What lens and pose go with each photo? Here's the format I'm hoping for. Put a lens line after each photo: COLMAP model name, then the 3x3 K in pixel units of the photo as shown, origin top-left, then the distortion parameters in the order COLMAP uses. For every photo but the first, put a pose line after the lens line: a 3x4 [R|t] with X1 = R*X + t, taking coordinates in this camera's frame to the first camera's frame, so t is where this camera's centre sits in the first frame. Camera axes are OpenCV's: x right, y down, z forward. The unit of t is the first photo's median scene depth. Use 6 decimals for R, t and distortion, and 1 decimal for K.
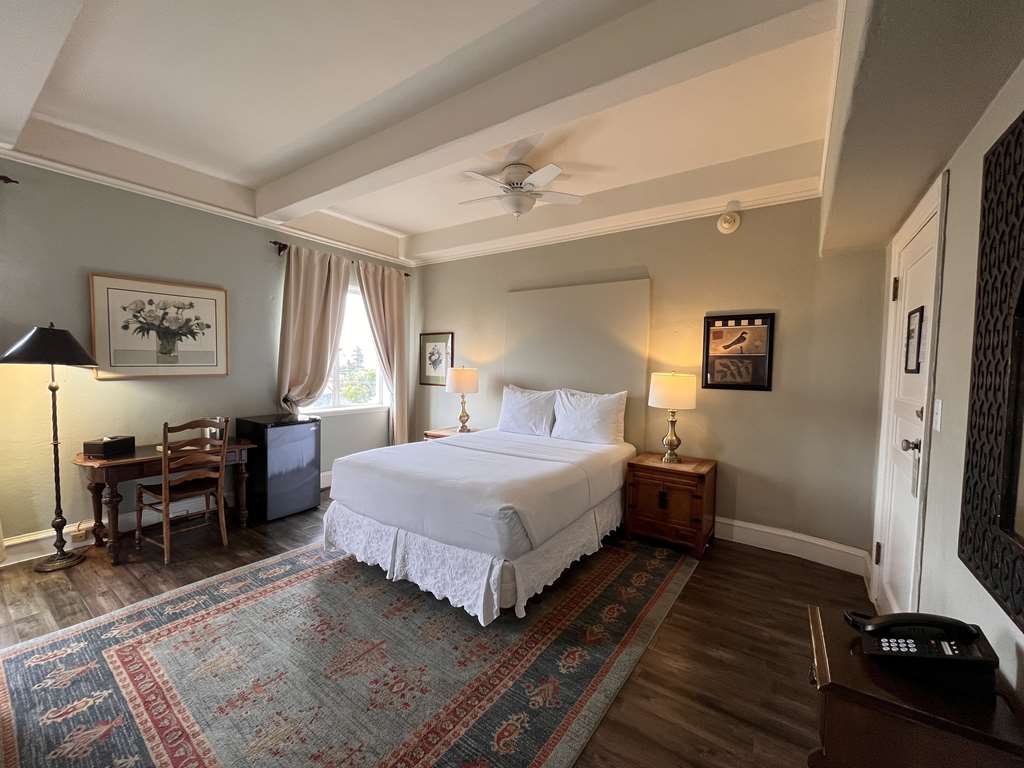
lens RADIAL K [[413.7, 0, 510.3], [0, 413.7, 384.0], [0, 0, 1]] dist [-0.003451, 0.000168]
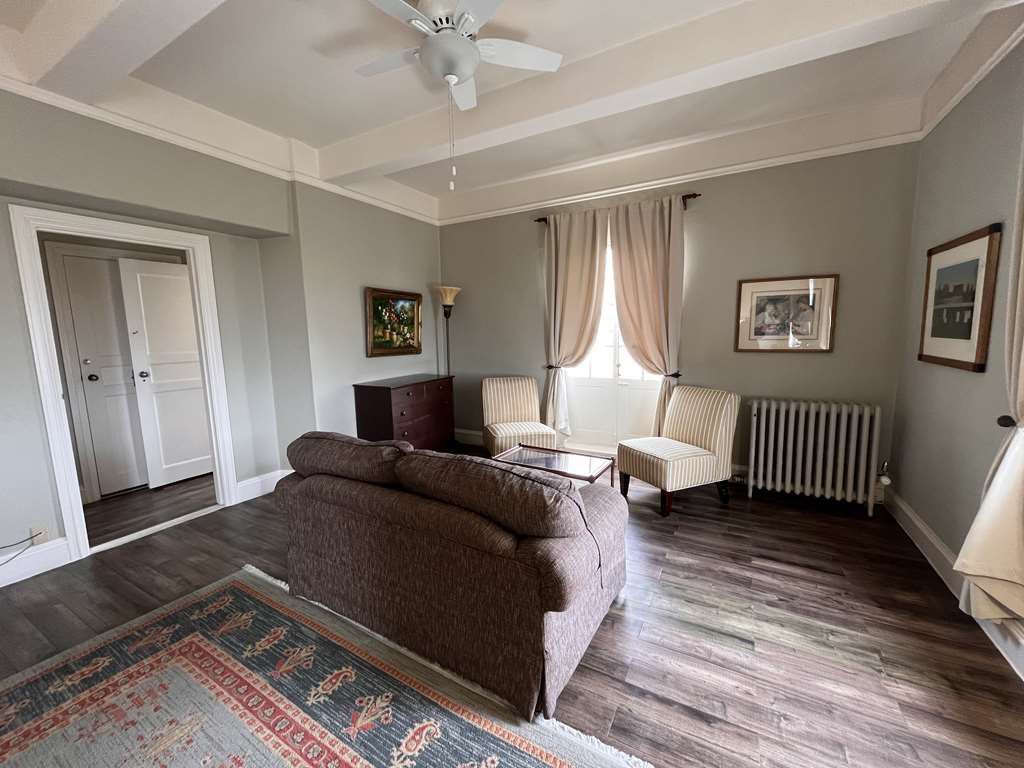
lens RADIAL K [[413.7, 0, 510.3], [0, 413.7, 384.0], [0, 0, 1]] dist [-0.003451, 0.000168]
pose [[-0.994763, 0.013553, -0.101306, -0.615573], [-0.004452, 0.984482, 0.175426, -0.057526], [0.102112, 0.174959, -0.979266, 0.909455]]
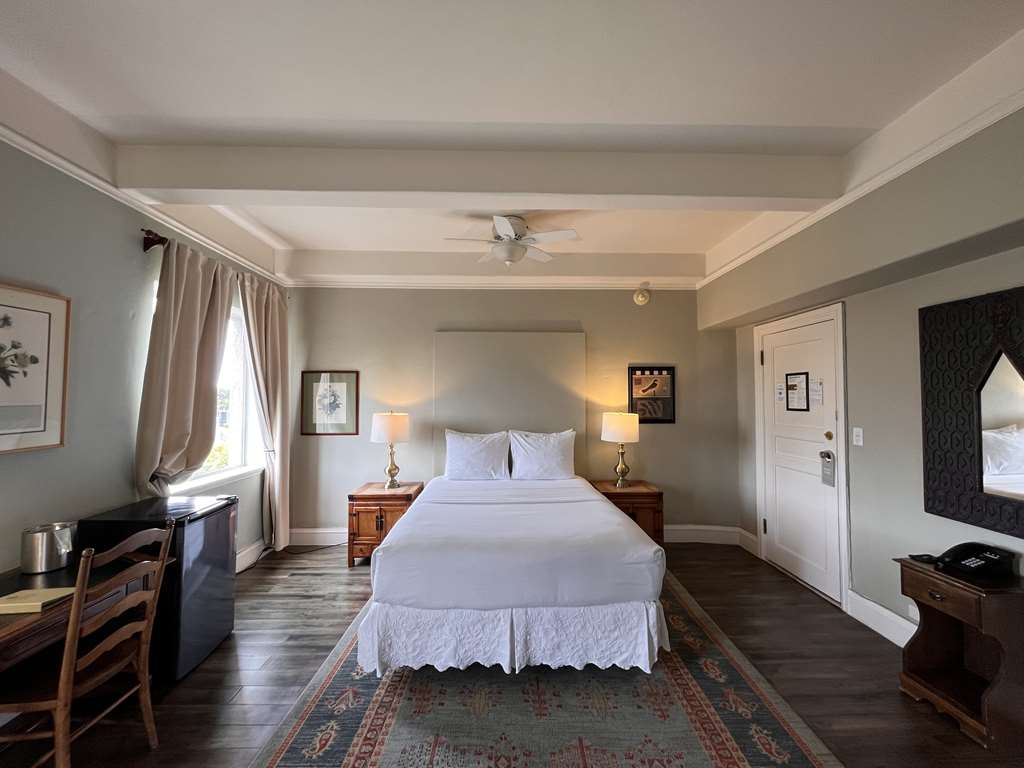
lens RADIAL K [[413.7, 0, 510.3], [0, 413.7, 384.0], [0, 0, 1]] dist [-0.003451, 0.000168]
pose [[0.808010, 0.000687, 0.589168, -0.622657], [0.042824, 0.997286, -0.059894, -0.054859], [-0.587610, 0.073626, 0.805788, 0.212989]]
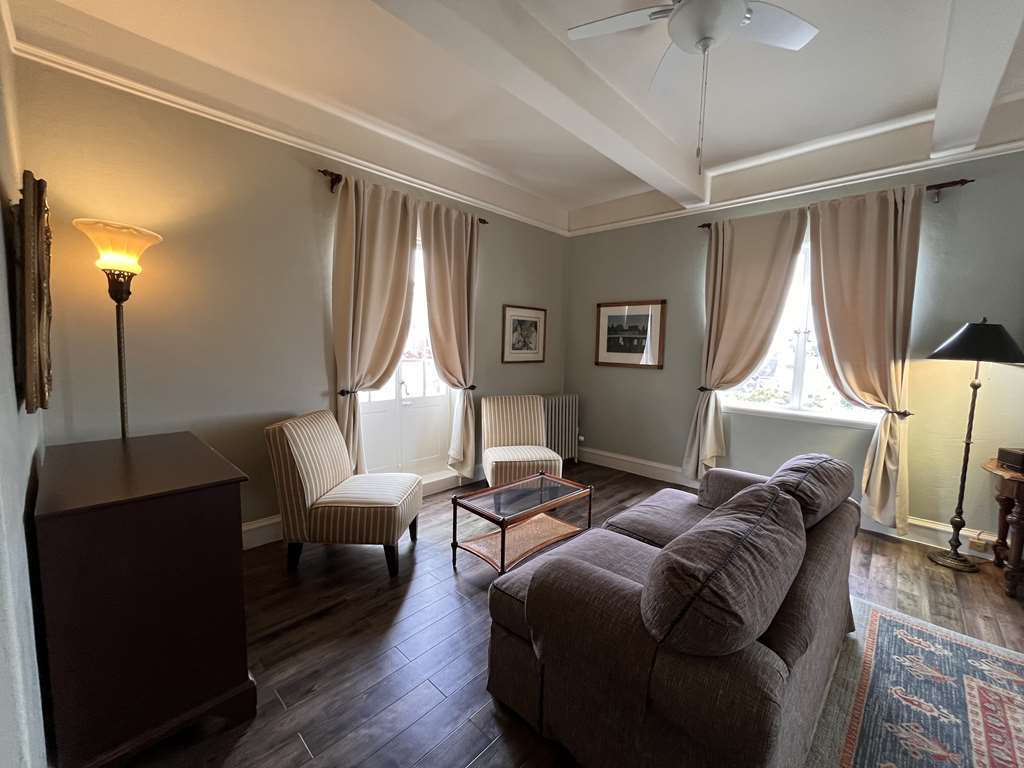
lens RADIAL K [[413.7, 0, 510.3], [0, 413.7, 384.0], [0, 0, 1]] dist [-0.003451, 0.000168]
pose [[-0.150707, 0.076350, -0.985626, 0.007969], [-0.071018, 0.993601, 0.087826, -0.001015], [0.986024, 0.083233, -0.144320, 0.053732]]
